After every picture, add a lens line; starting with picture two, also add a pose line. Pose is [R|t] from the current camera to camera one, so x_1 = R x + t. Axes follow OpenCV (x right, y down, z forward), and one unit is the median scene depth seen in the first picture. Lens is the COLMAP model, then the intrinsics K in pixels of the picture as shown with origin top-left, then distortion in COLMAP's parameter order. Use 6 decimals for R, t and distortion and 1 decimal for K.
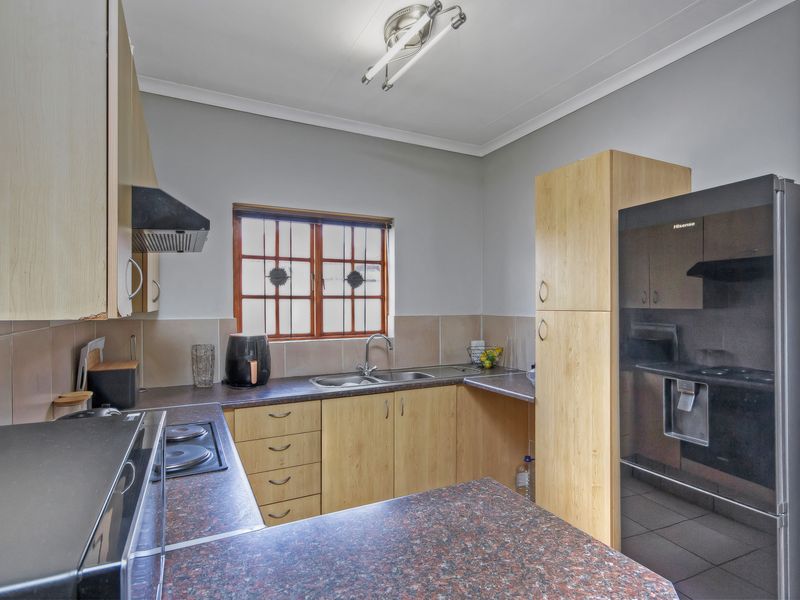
lens RADIAL K [[436.0, 0, 409.6], [0, 436.0, 315.4], [0, 0, 1]] dist [0.005538, 0.001225]
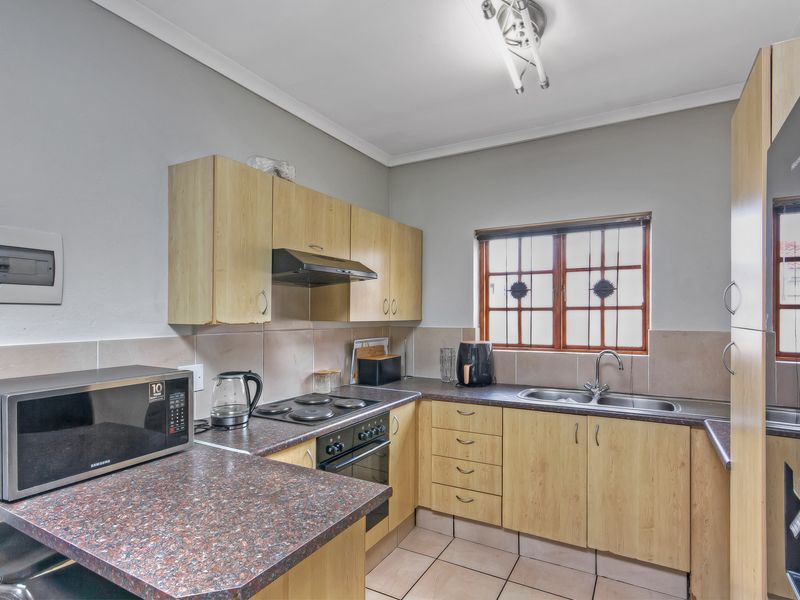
lens RADIAL K [[423.3, 0, 403.5], [0, 423.3, 321.5], [0, 0, 1]] dist [-0.003257, -0.000298]
pose [[0.555309, 0.013966, -0.831527, 0.401312], [-0.022165, 0.999752, 0.001989, -0.007201], [0.831349, 0.017327, 0.555481, 0.185056]]
